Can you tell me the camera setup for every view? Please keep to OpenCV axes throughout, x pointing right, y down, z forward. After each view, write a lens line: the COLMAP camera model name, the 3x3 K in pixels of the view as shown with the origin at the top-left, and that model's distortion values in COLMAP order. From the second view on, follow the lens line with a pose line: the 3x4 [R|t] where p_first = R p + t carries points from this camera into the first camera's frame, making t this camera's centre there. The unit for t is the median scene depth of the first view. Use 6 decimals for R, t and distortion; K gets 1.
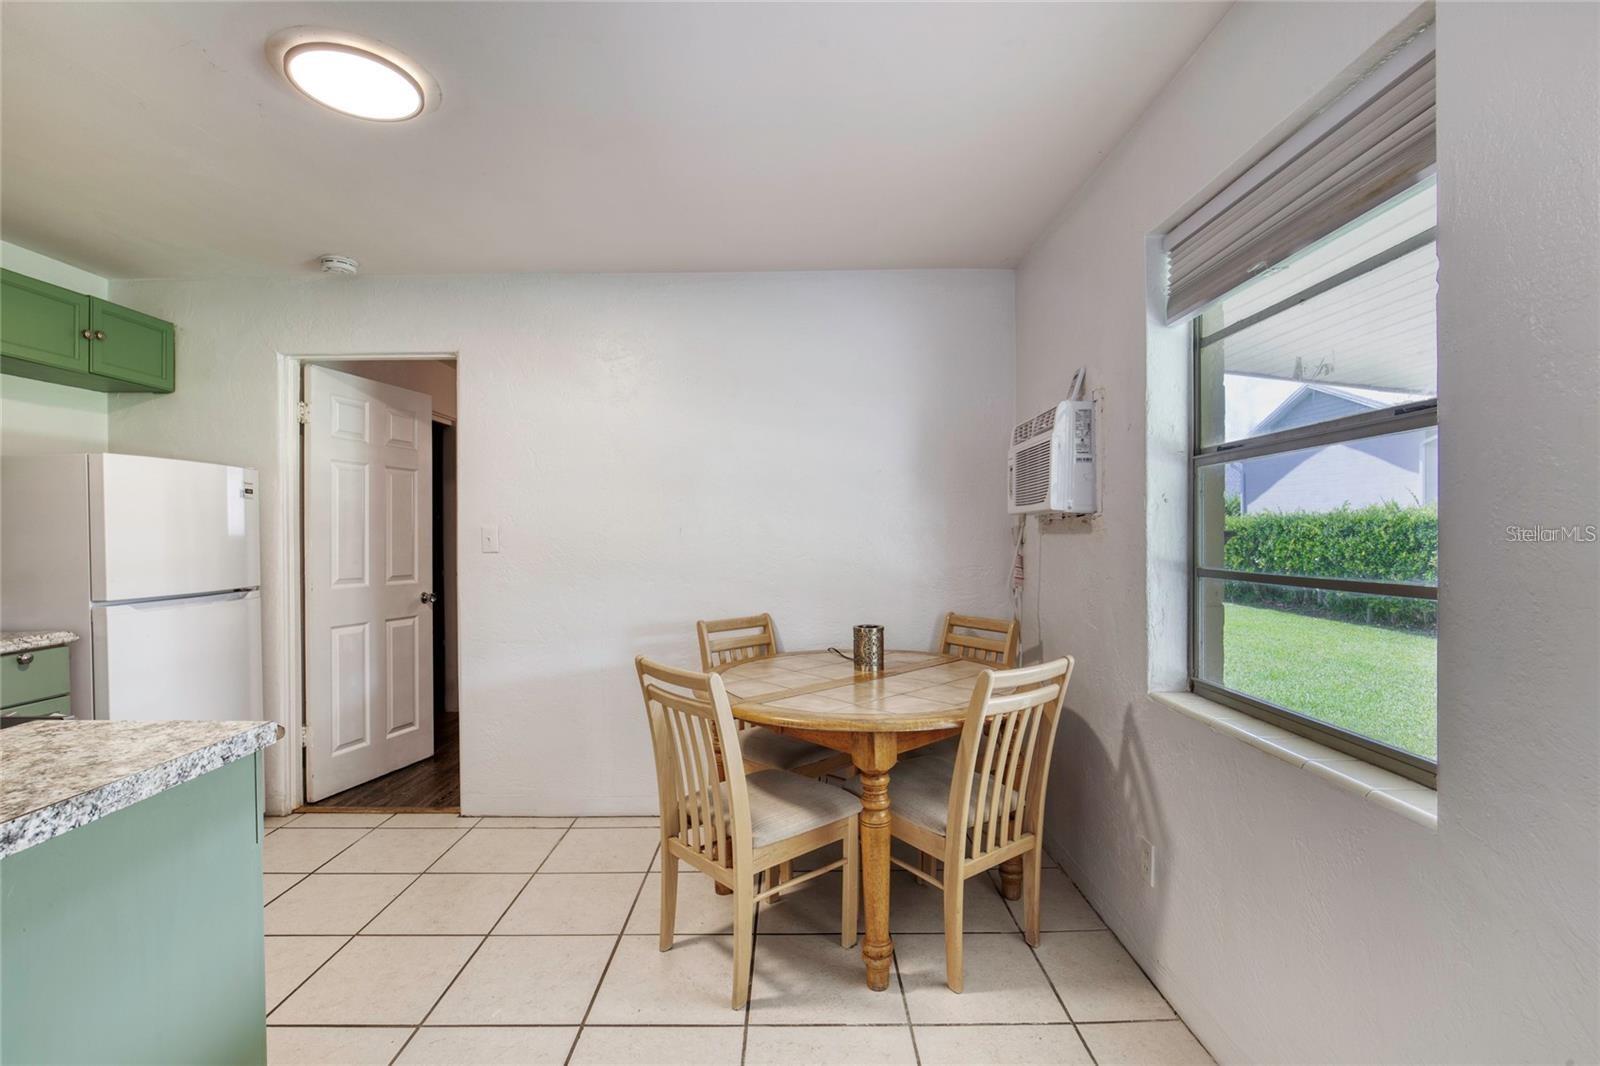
lens RADIAL K [[729.0, 0, 801.5], [0, 729.0, 536.3], [0, 0, 1]] dist [-0.012985, 0.004496]
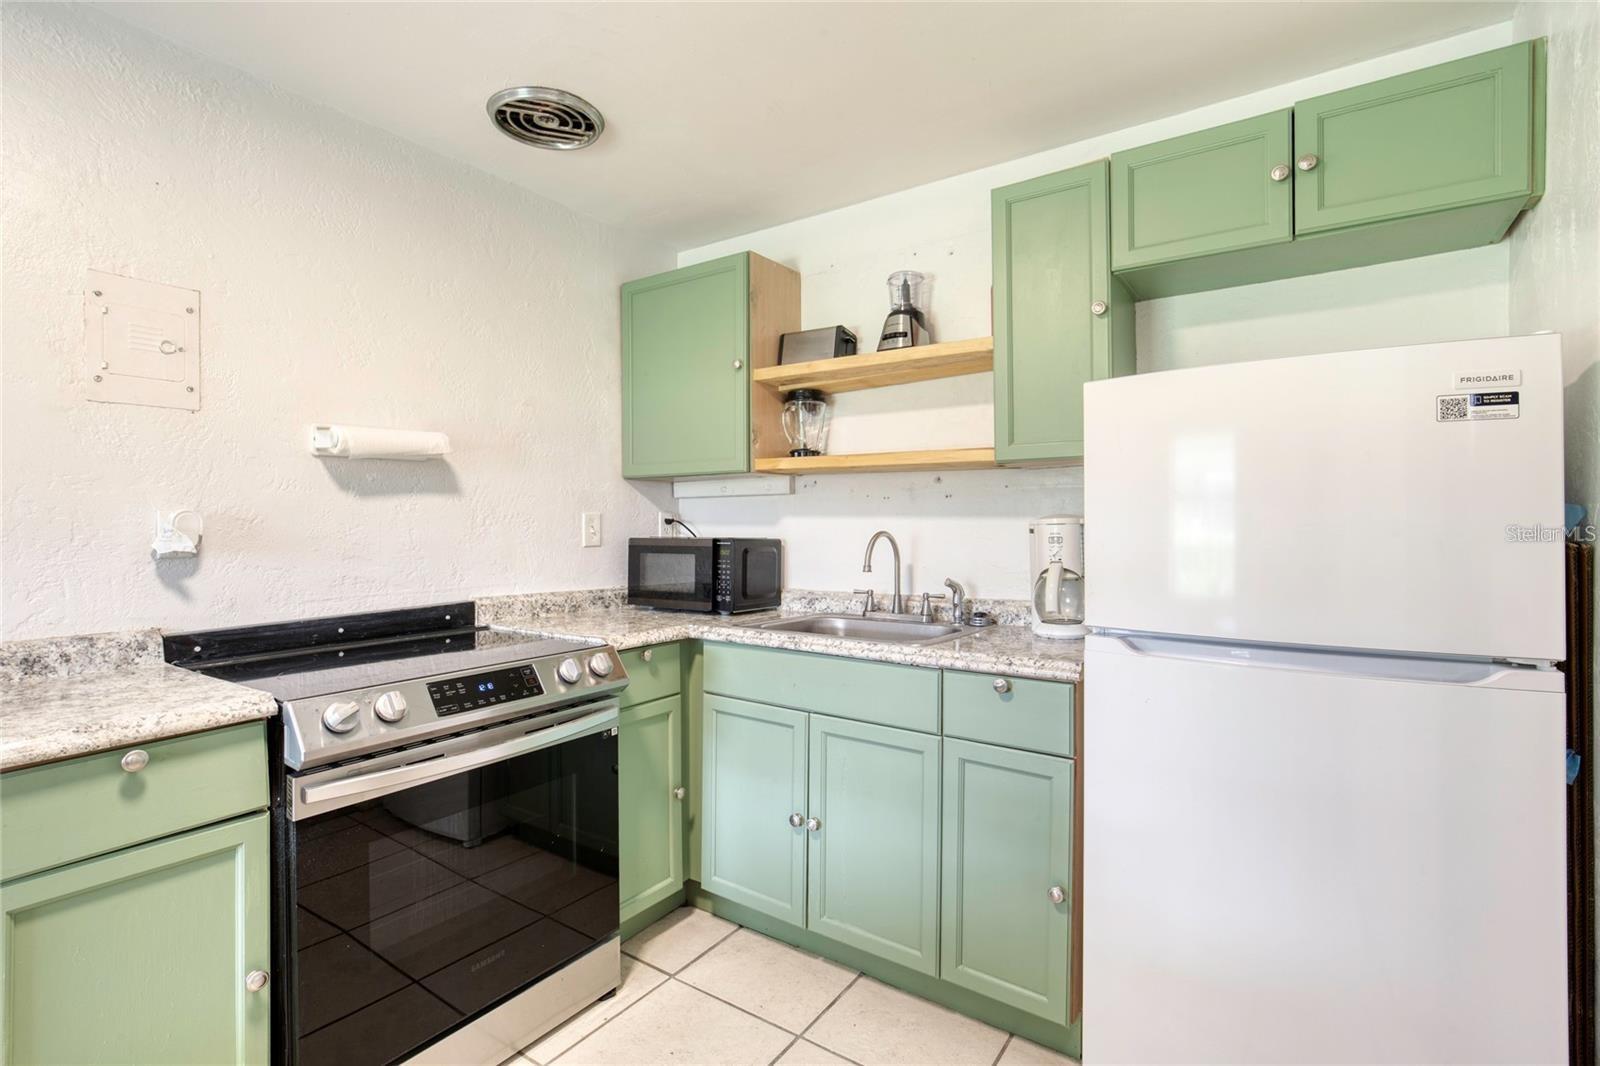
lens RADIAL K [[729.0, 0, 805.7], [0, 729.0, 521.9], [0, 0, 1]] dist [-0.012985, 0.004496]
pose [[-0.575429, 0.011781, -0.817767, -0.254256], [0.004946, 0.999928, 0.010925, -0.004984], [0.817837, 0.002242, -0.575445, 0.911412]]
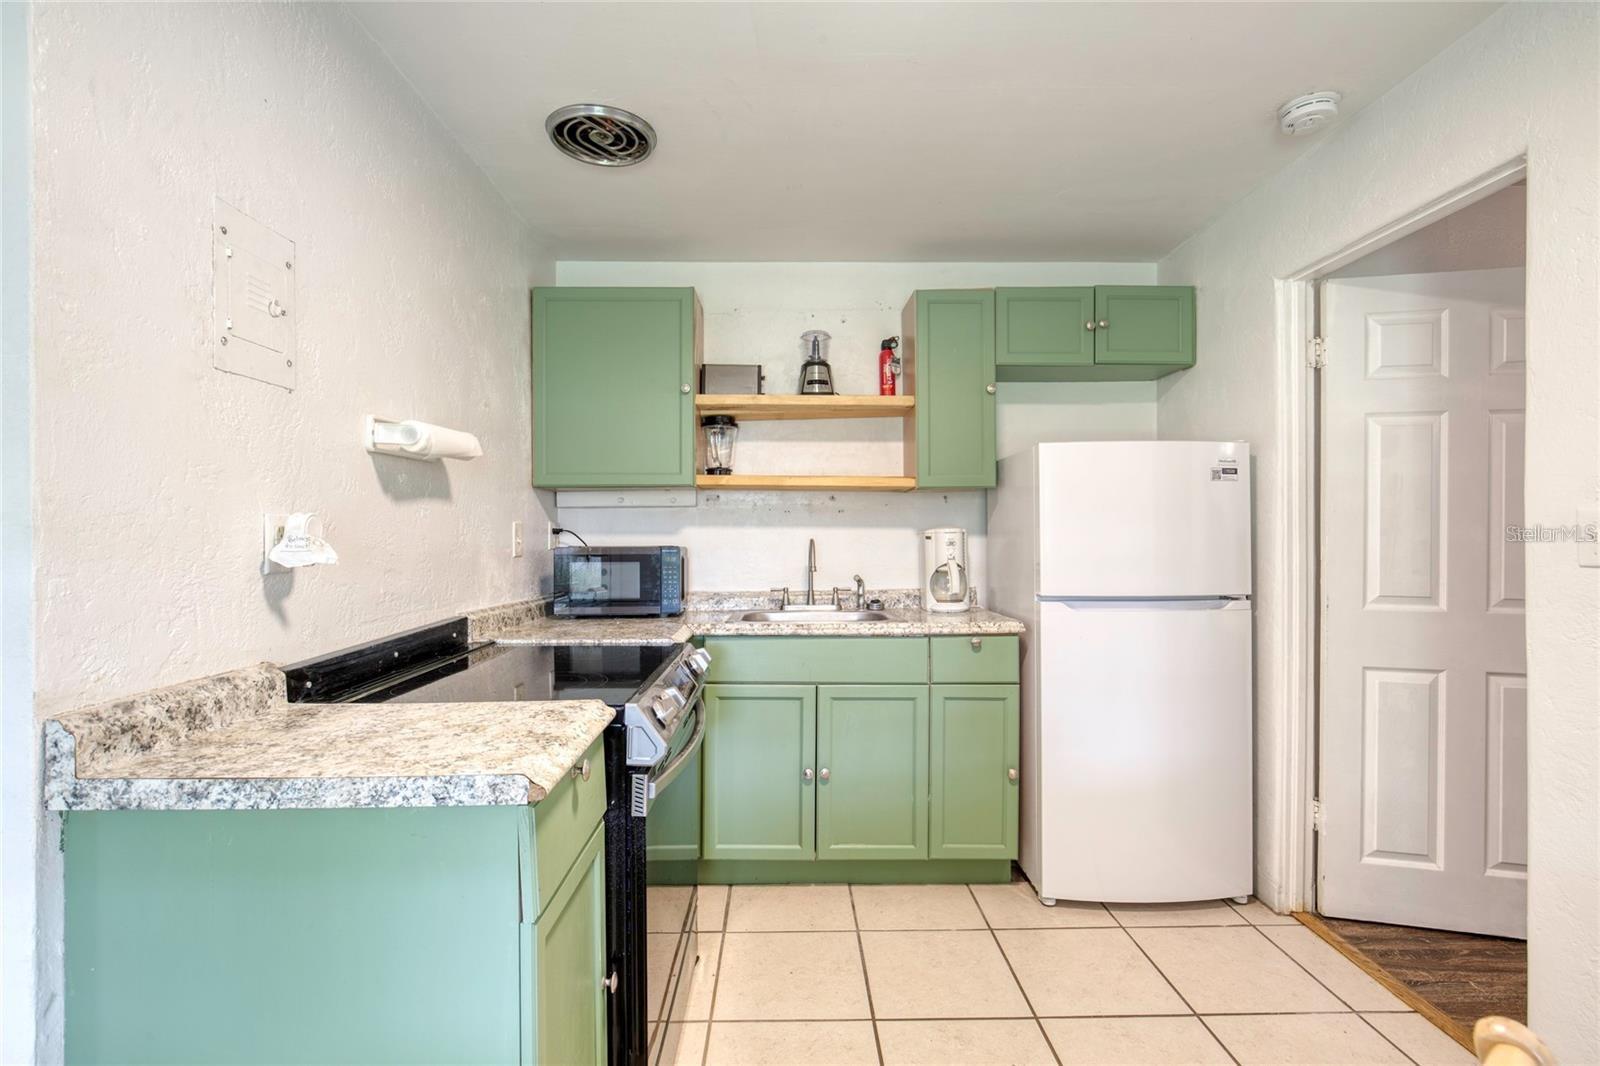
lens RADIAL K [[729.0, 0, 766.6], [0, 729.0, 532.7], [0, 0, 1]] dist [-0.012985, 0.004496]
pose [[-0.002194, 0.008208, -0.999964, 0.013288], [-0.000976, 0.999966, 0.008210, -0.002362], [0.999997, 0.000994, -0.002186, 0.496283]]
